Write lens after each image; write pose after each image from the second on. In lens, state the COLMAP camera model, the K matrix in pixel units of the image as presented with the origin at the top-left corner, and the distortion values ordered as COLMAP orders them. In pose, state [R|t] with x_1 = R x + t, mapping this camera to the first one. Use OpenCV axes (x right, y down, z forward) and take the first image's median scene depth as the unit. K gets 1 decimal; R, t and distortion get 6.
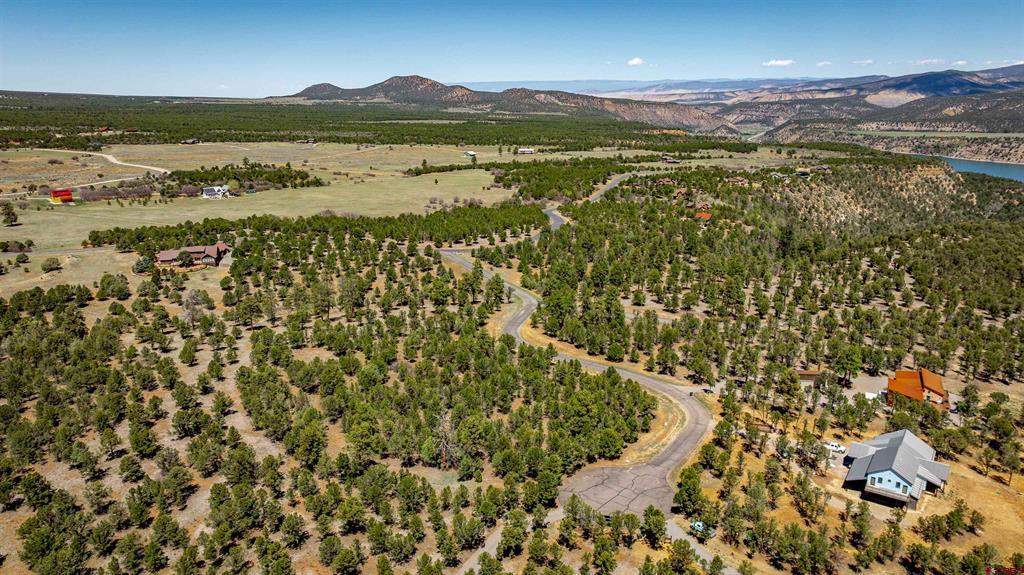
lens RADIAL K [[726.0, 0, 510.9], [0, 726.0, 287.1], [0, 0, 1]] dist [-0.043776, 0.050097]
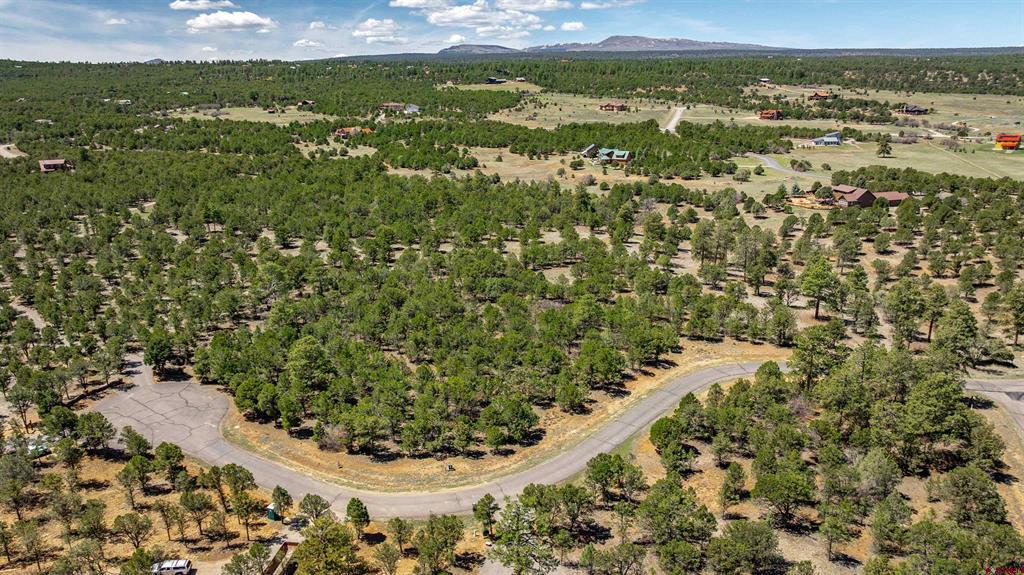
lens RADIAL K [[726.0, 0, 512.0], [0, 726.0, 283.9], [0, 0, 1]] dist [-0.043776, 0.050097]
pose [[0.028516, 0.279319, -0.959775, 0.165021], [-0.241892, 0.933556, 0.264502, -0.031671], [0.969884, 0.224619, 0.094186, 0.229851]]
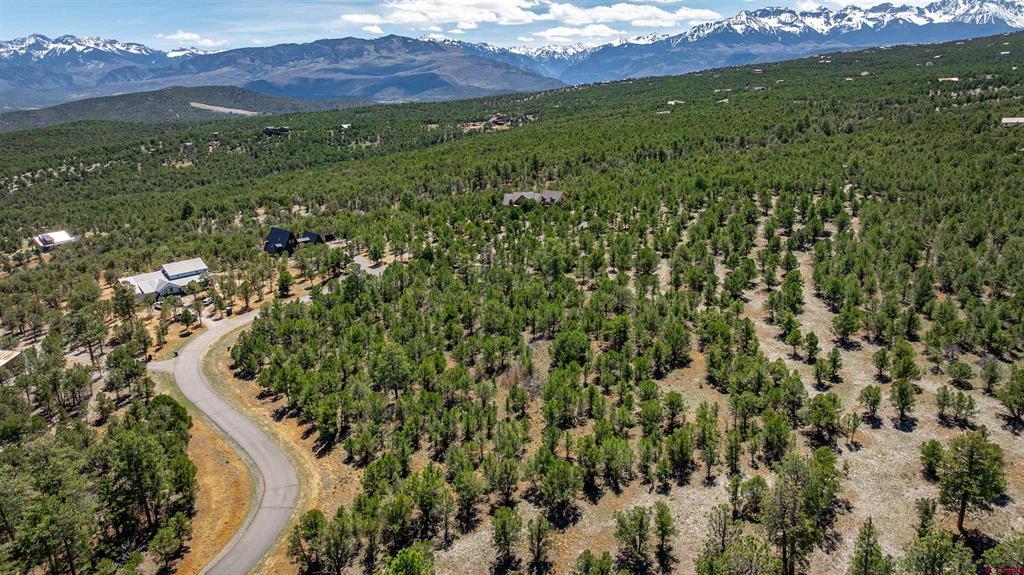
lens RADIAL K [[726.0, 0, 512.0], [0, 726.0, 288.2], [0, 0, 1]] dist [-0.043776, 0.050097]
pose [[-0.988641, 0.003148, 0.150266, -0.059462], [0.080976, 0.853427, 0.514884, -0.073541], [-0.126620, 0.521203, -0.843987, 0.388496]]
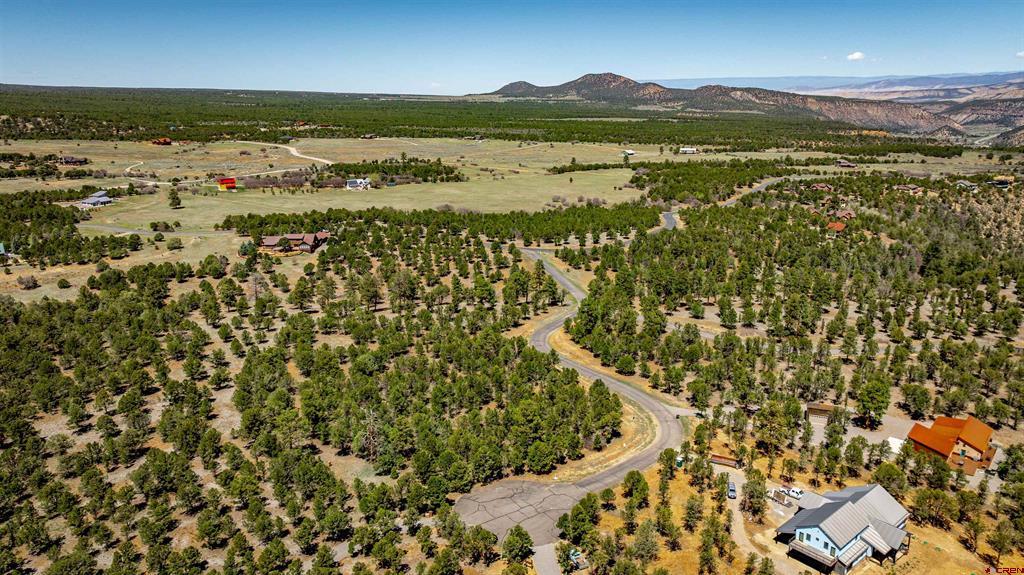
lens RADIAL K [[726.0, 0, 510.3], [0, 726.0, 288.6], [0, 0, 1]] dist [-0.043776, 0.050097]
pose [[0.965104, 0.064928, -0.253688, 0.064569], [-0.063571, 0.997885, 0.013553, -0.003712], [0.254032, 0.003047, 0.967191, 0.011157]]
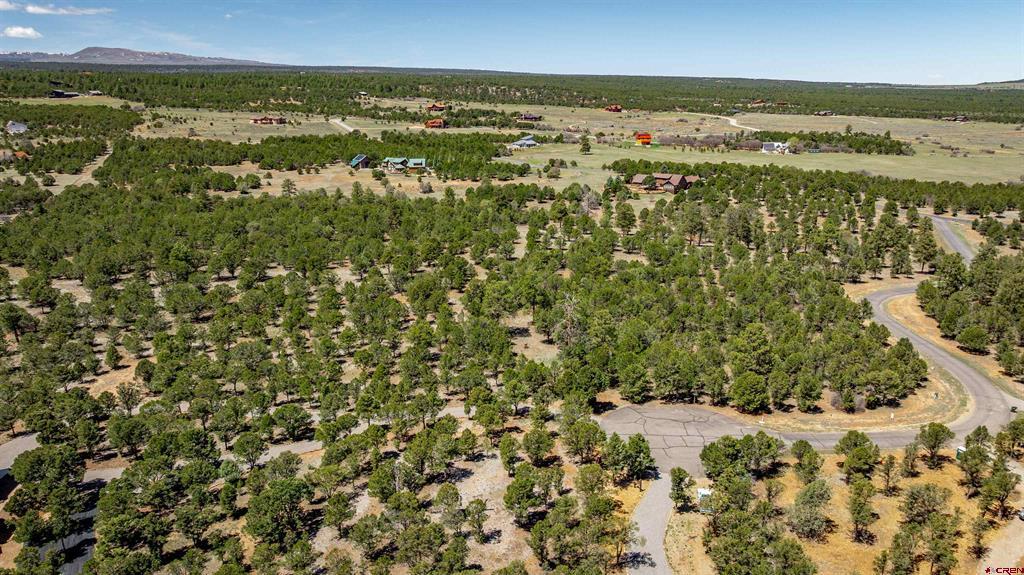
lens RADIAL K [[726.0, 0, 508.7], [0, 726.0, 280.7], [0, 0, 1]] dist [-0.043776, 0.050097]
pose [[0.626781, 0.202044, -0.752545, 0.101868], [-0.197635, 0.975437, 0.097280, 0.015858], [0.753715, 0.087756, 0.651316, 0.063068]]
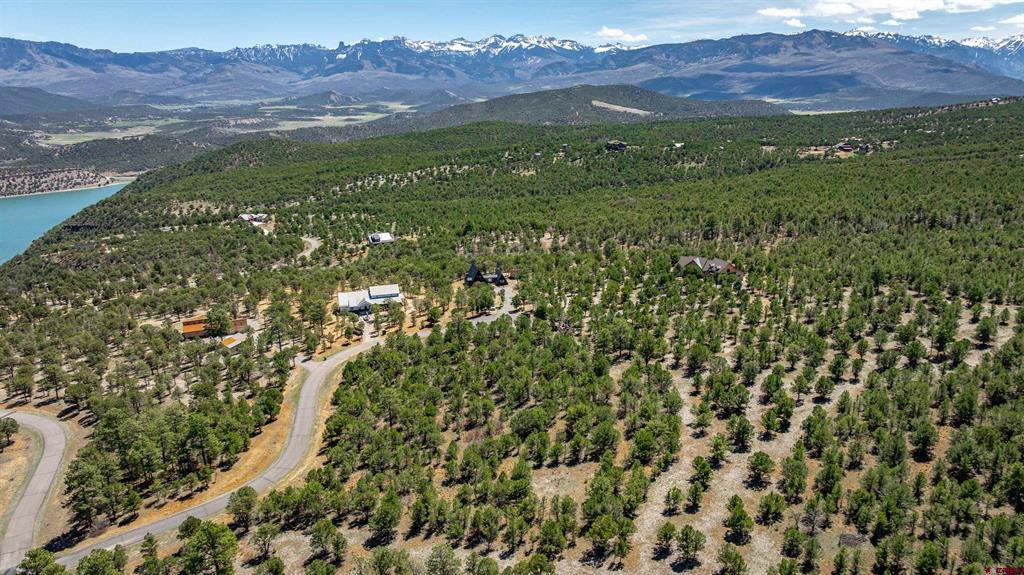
lens RADIAL K [[726.0, 0, 511.1], [0, 726.0, 288.2], [0, 0, 1]] dist [-0.043776, 0.050097]
pose [[-0.773891, -0.141240, 0.617368, -0.169933], [0.197650, 0.872263, 0.447315, -0.102637], [-0.601686, 0.468197, -0.647121, 0.371537]]
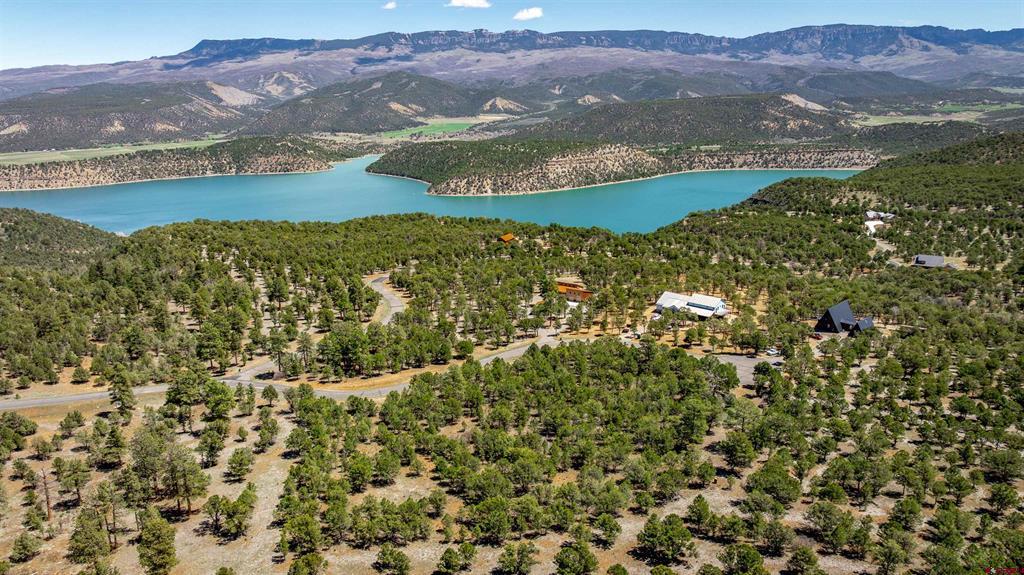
lens RADIAL K [[726.0, 0, 510.3], [0, 726.0, 285.9], [0, 0, 1]] dist [-0.043776, 0.050097]
pose [[0.167250, -0.248834, 0.953997, -0.228161], [0.282109, 0.939246, 0.195528, -0.050787], [-0.944691, 0.236429, 0.227287, 0.188080]]
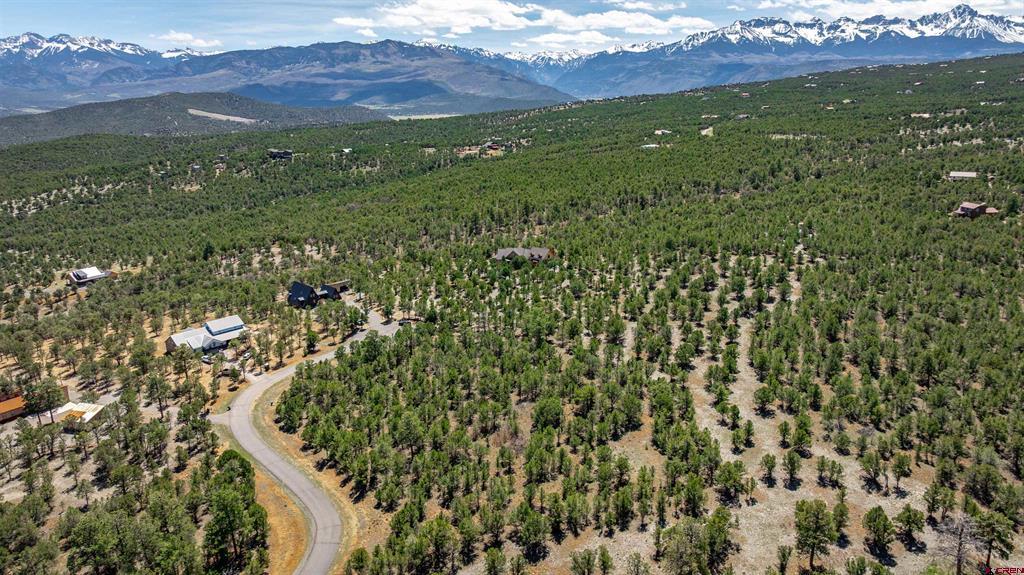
lens RADIAL K [[726.0, 0, 512.2], [0, 726.0, 289.7], [0, 0, 1]] dist [-0.043776, 0.050097]
pose [[-0.990115, -0.008406, 0.140005, -0.066969], [0.065145, 0.856437, 0.512125, -0.116527], [-0.124210, 0.516183, -0.847424, 0.416638]]
